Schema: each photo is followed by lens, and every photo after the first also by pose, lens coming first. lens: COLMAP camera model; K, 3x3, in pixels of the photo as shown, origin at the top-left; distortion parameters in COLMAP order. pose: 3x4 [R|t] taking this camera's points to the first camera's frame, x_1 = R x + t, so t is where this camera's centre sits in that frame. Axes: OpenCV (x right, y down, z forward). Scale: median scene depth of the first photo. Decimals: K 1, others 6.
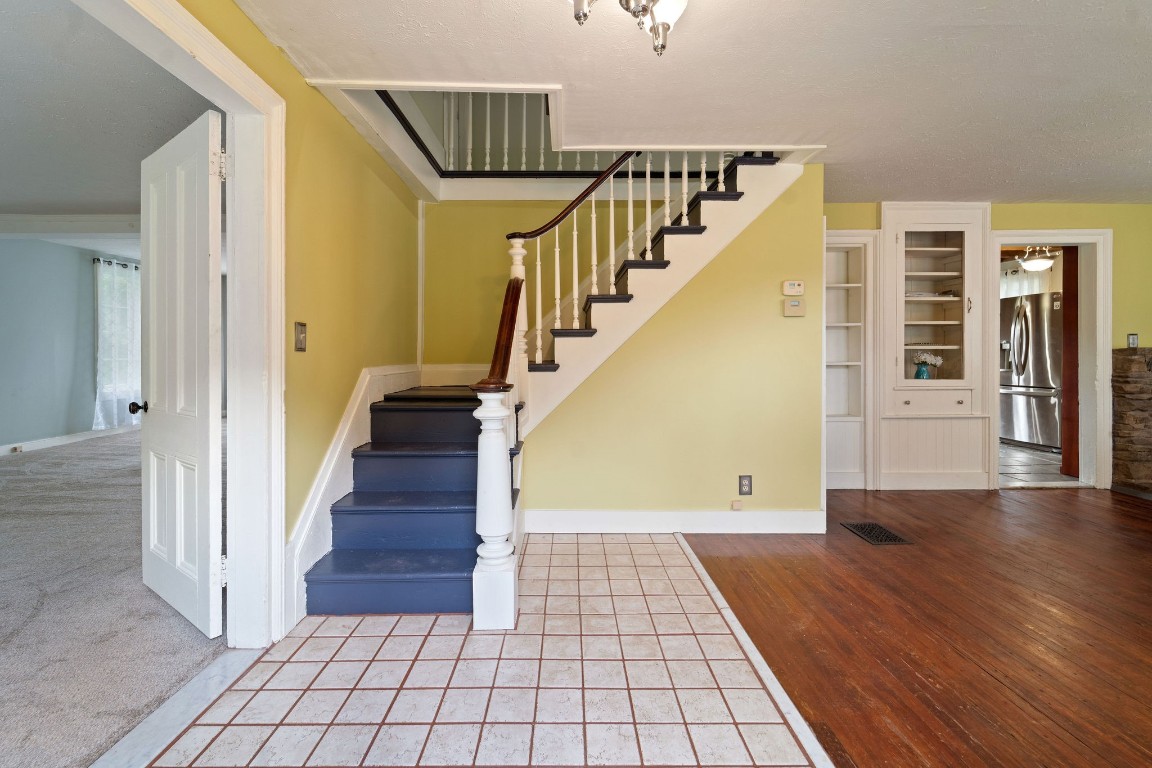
lens RADIAL K [[474.5, 0, 575.2], [0, 474.5, 360.2], [0, 0, 1]] dist [0.000244, 0.000044]
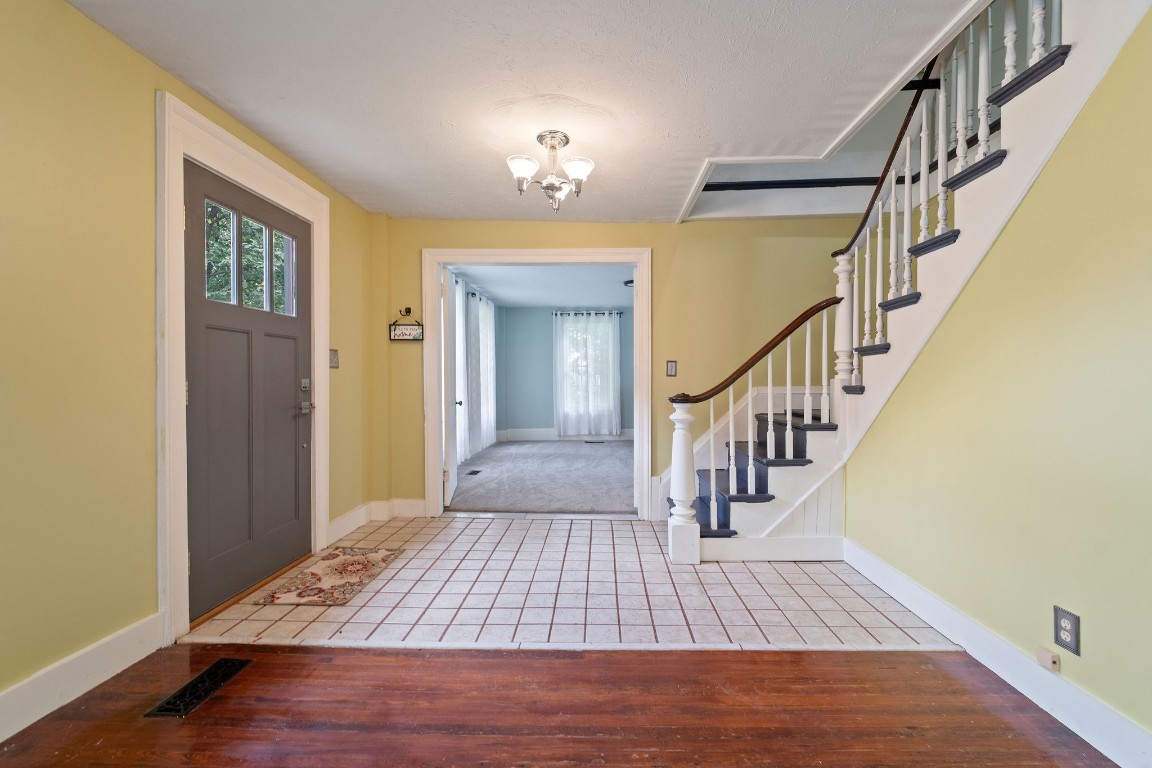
lens RADIAL K [[480.6, 0, 577.3], [0, 480.6, 399.3], [0, 0, 1]] dist [-0.016560, 0.000209]
pose [[-0.057856, 0.034561, -0.997726, 0.688584], [0.000316, 0.999401, 0.034601, -0.002090], [0.998325, 0.001687, -0.057833, 0.391670]]
